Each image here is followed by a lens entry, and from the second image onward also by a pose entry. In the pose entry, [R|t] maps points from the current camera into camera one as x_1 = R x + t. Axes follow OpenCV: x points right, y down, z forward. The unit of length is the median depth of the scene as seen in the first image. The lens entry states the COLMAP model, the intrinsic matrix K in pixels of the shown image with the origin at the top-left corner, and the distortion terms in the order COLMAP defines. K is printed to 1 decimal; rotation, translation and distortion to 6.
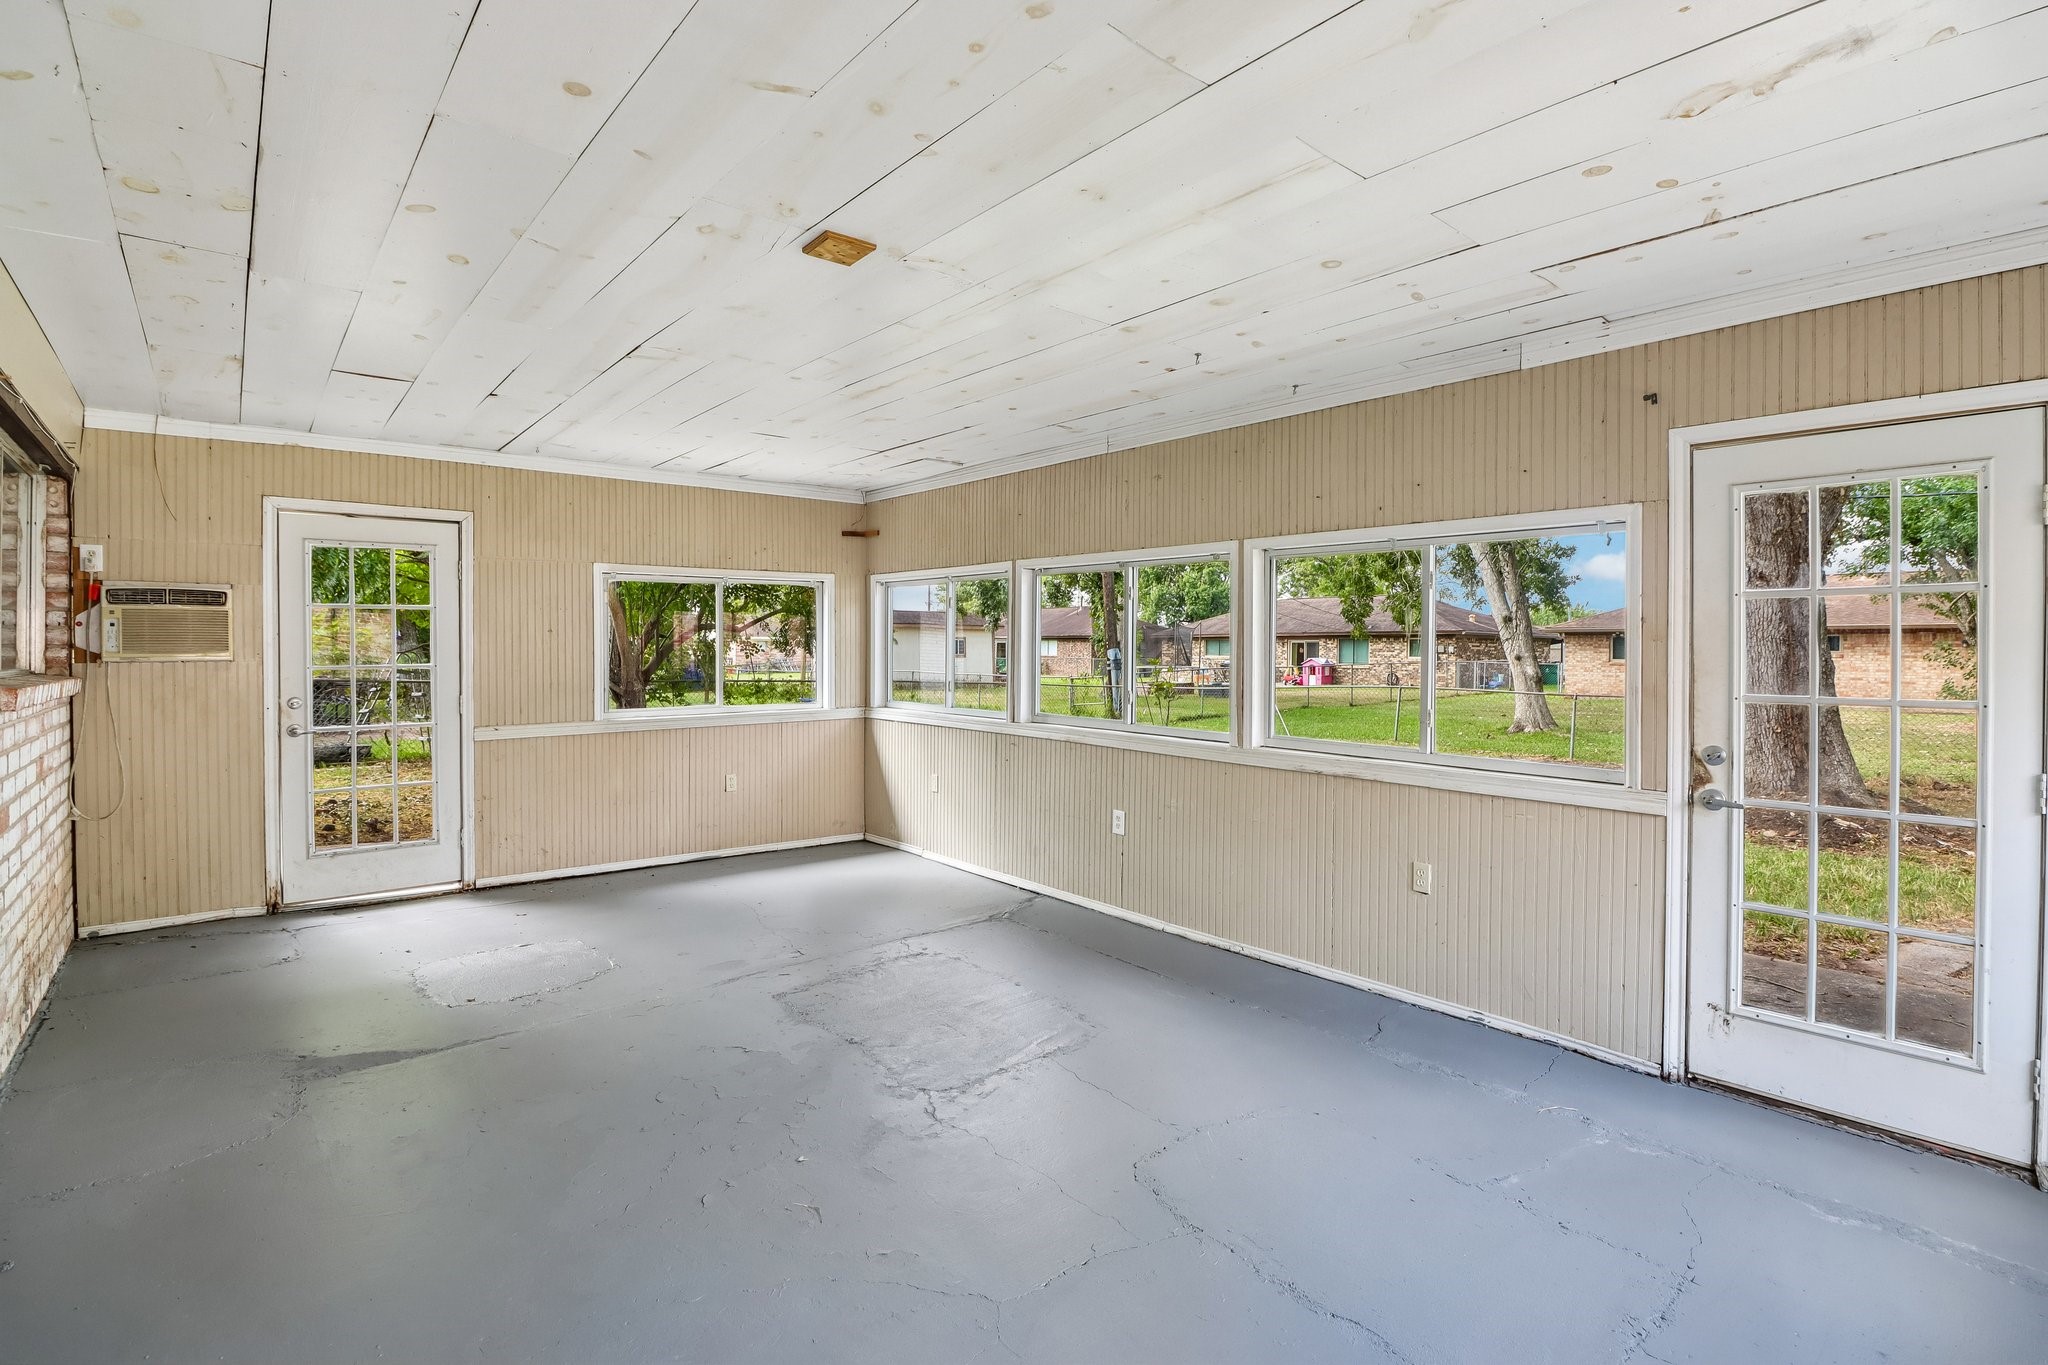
lens RADIAL K [[969.3, 0, 1038.8], [0, 969.3, 665.1], [0, 0, 1]] dist [0.019430, -0.013343]
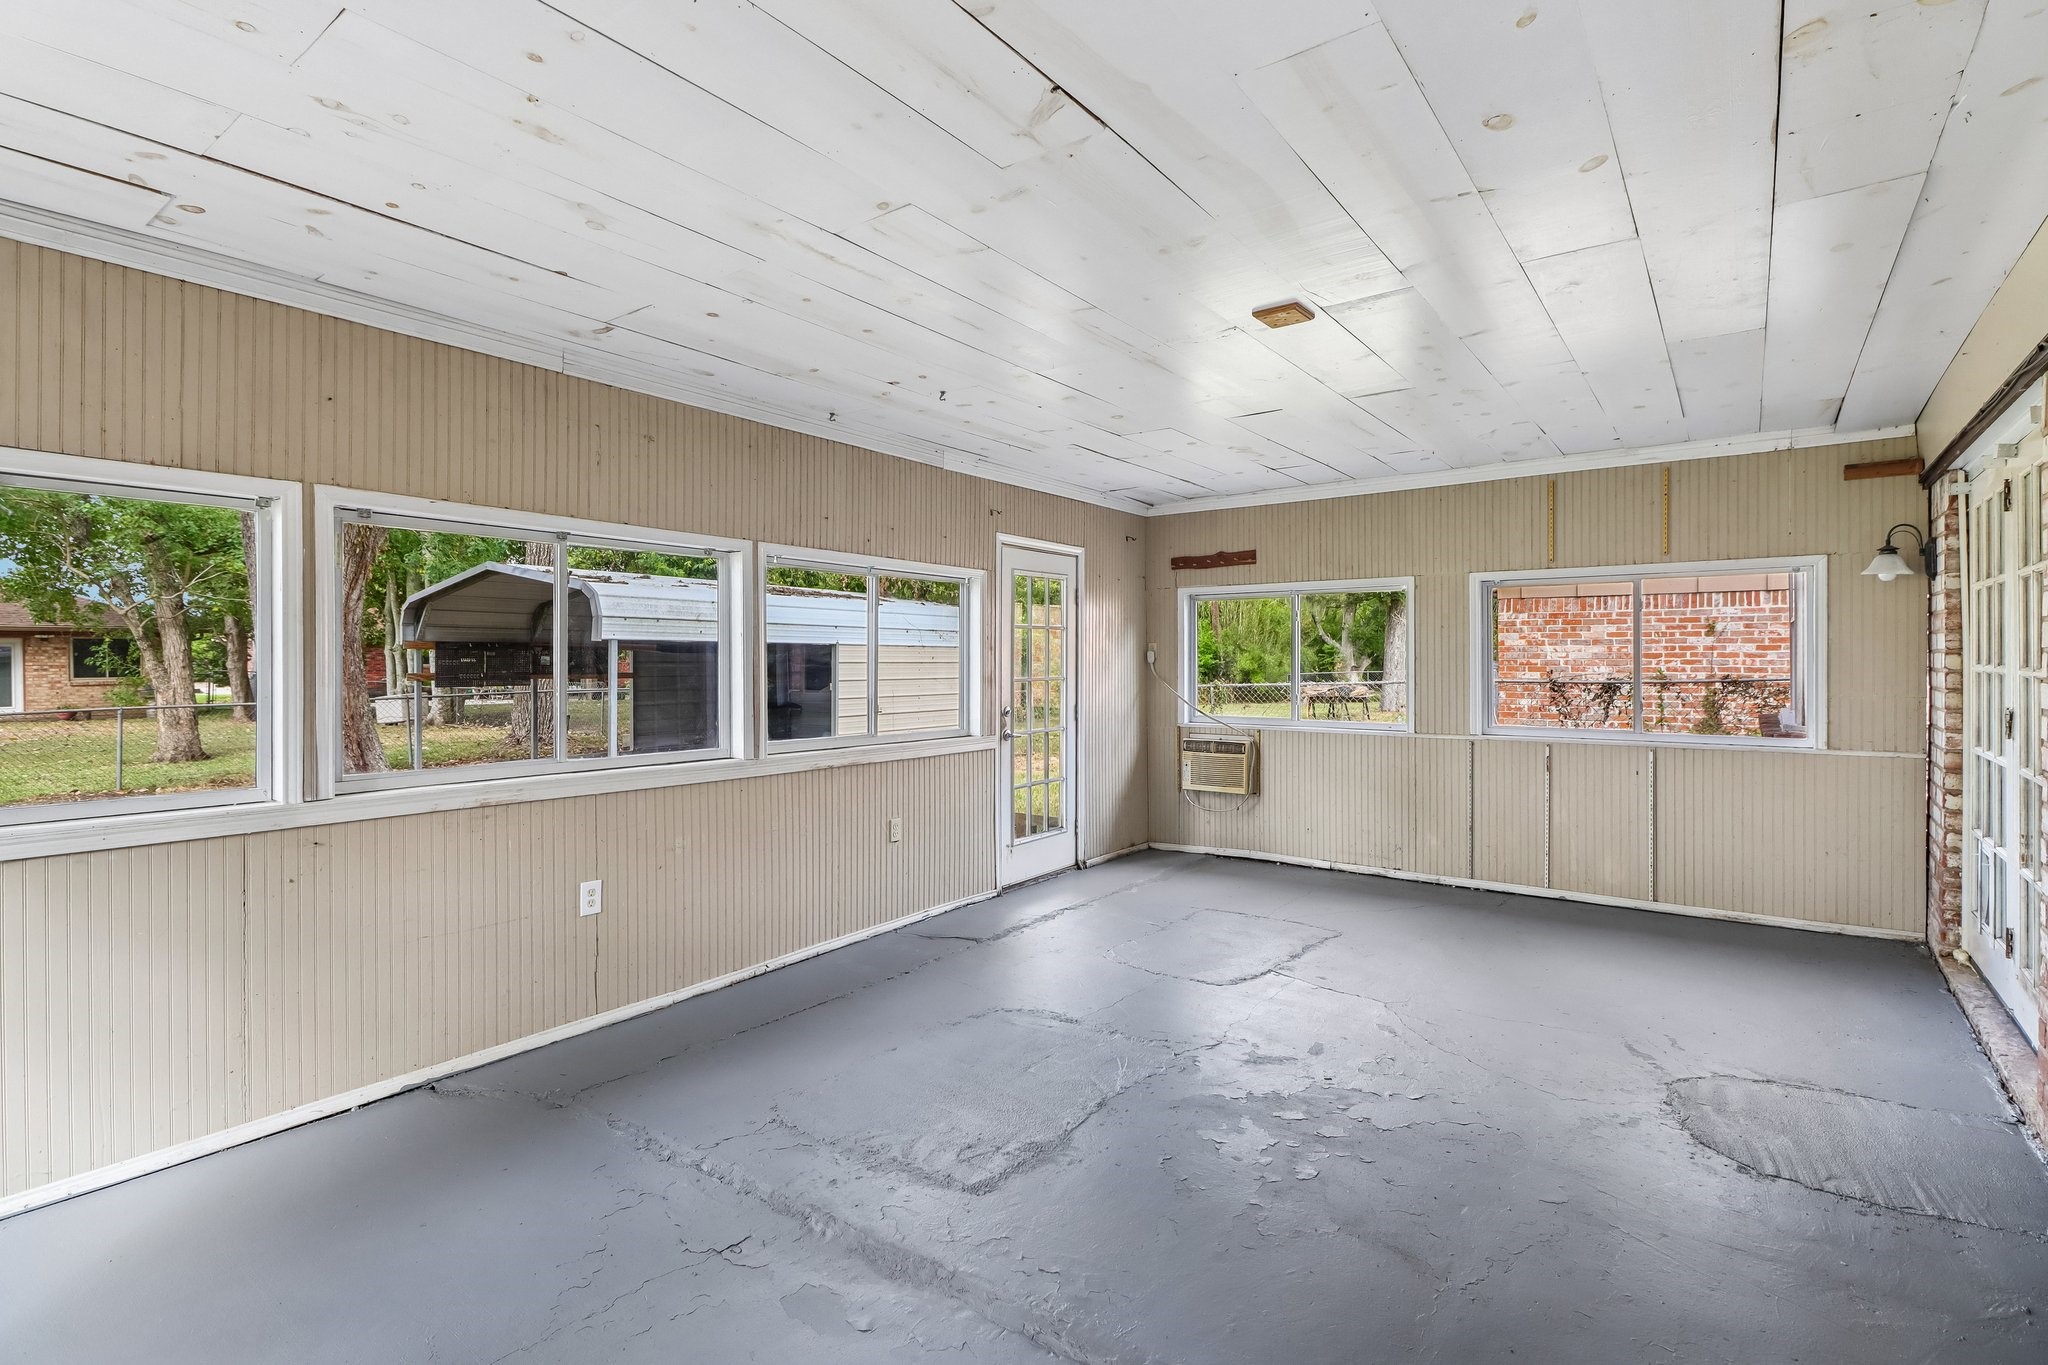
lens RADIAL K [[969.3, 0, 1029.8], [0, 969.3, 669.3], [0, 0, 1]] dist [0.019430, -0.013343]
pose [[-0.230493, -0.016137, 0.972940, -0.907095], [0.017293, 0.999637, 0.020676, -0.021153], [-0.972920, 0.021591, -0.230130, 1.113802]]
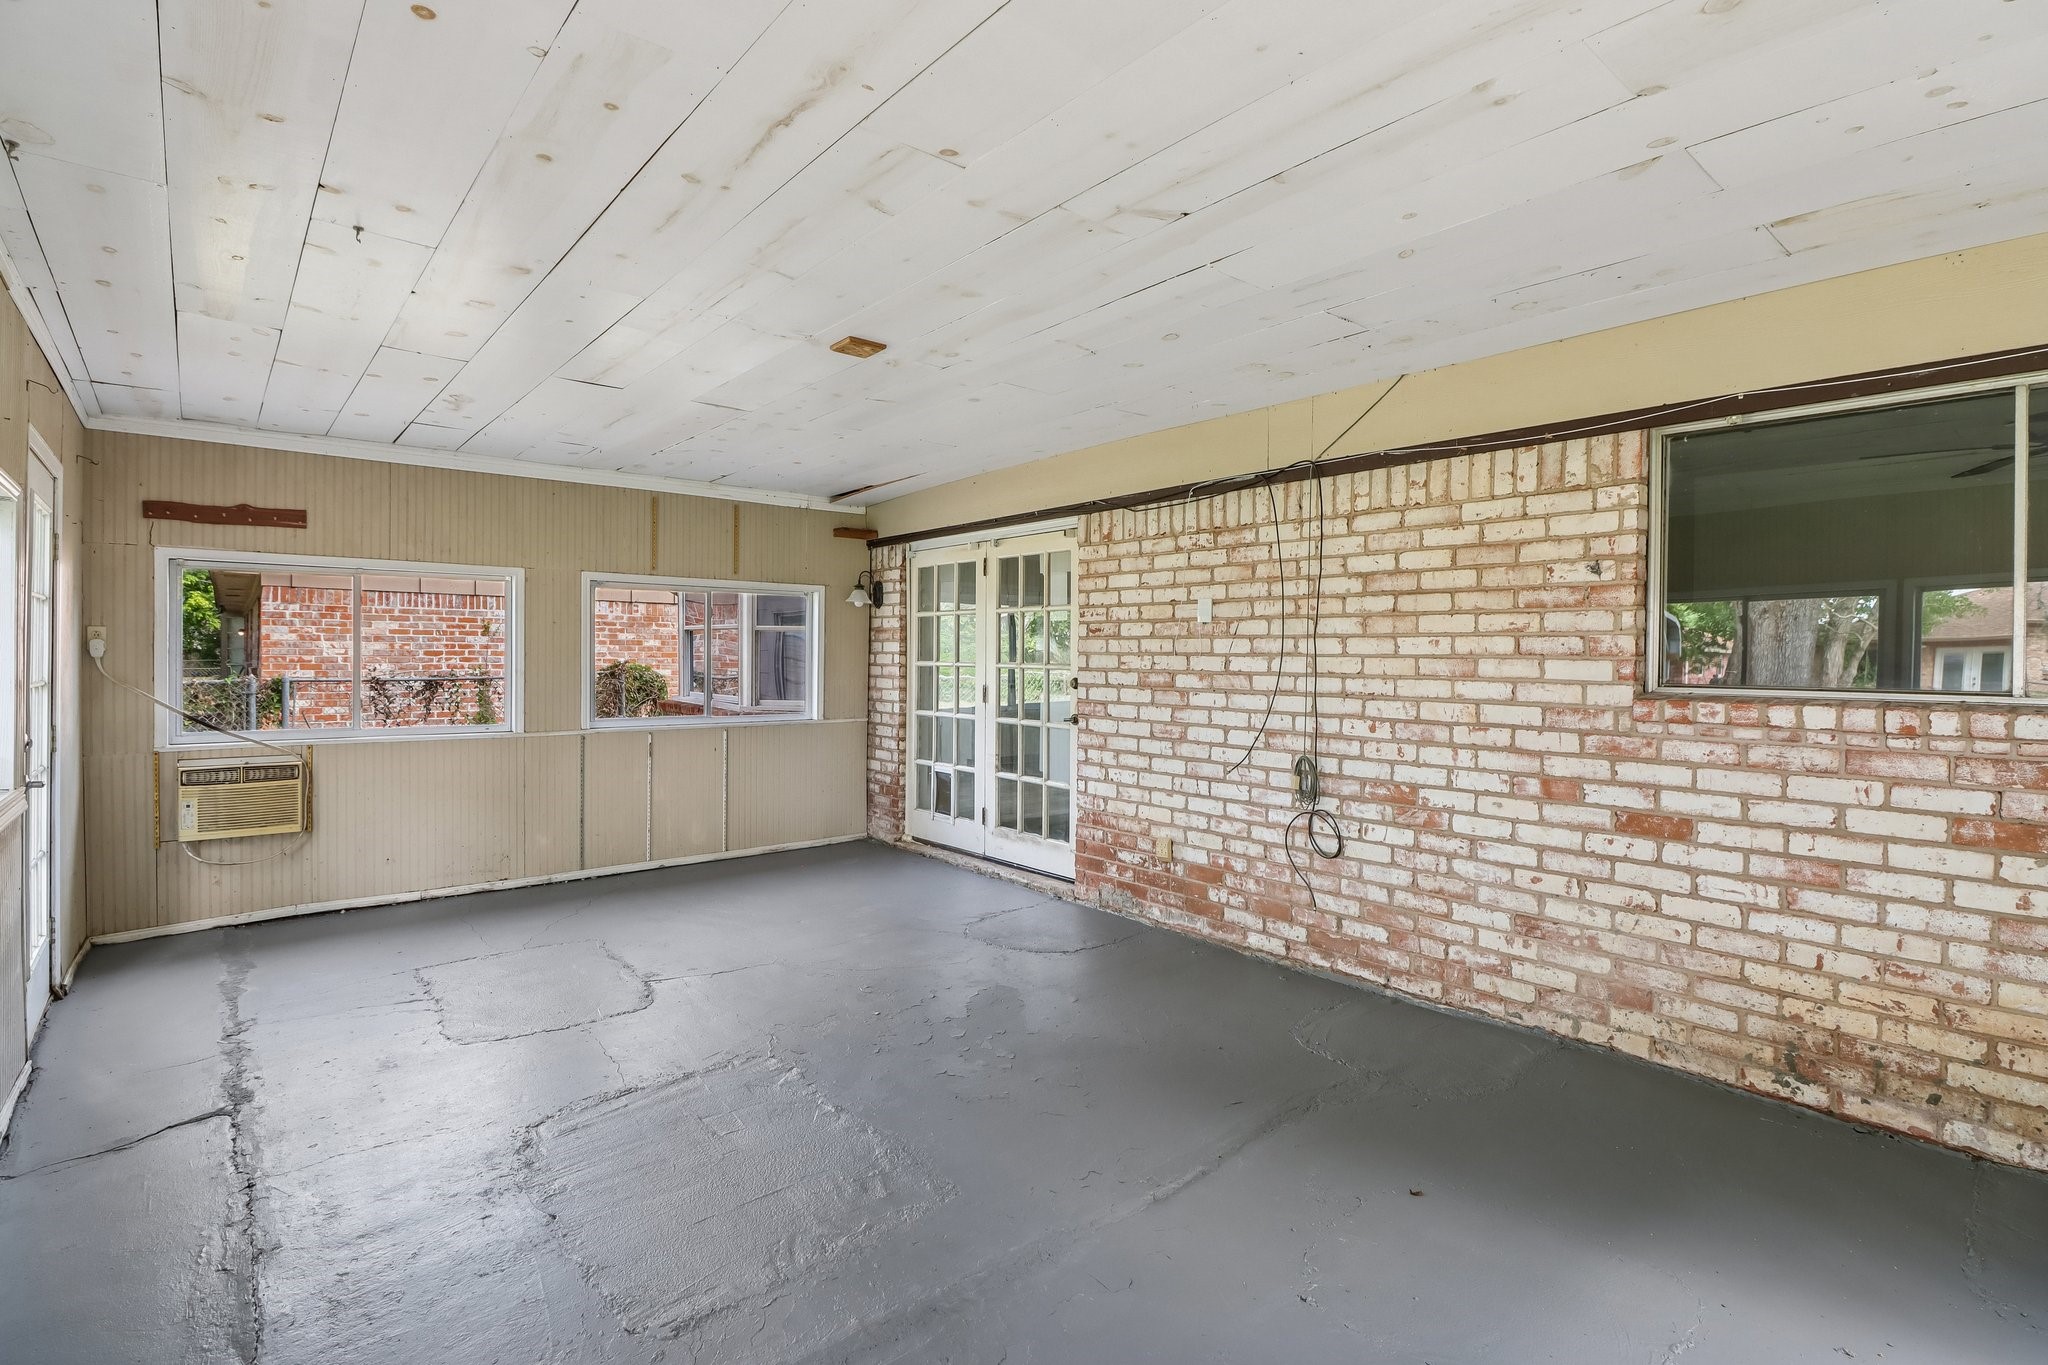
lens RADIAL K [[969.3, 0, 1018.1], [0, 969.3, 674.5], [0, 0, 1]] dist [0.019430, -0.013343]
pose [[-0.999775, -0.011838, 0.017602, -0.305614], [-0.011261, 0.999407, 0.032529, -0.021784], [-0.017977, 0.032323, -0.999316, 1.643719]]
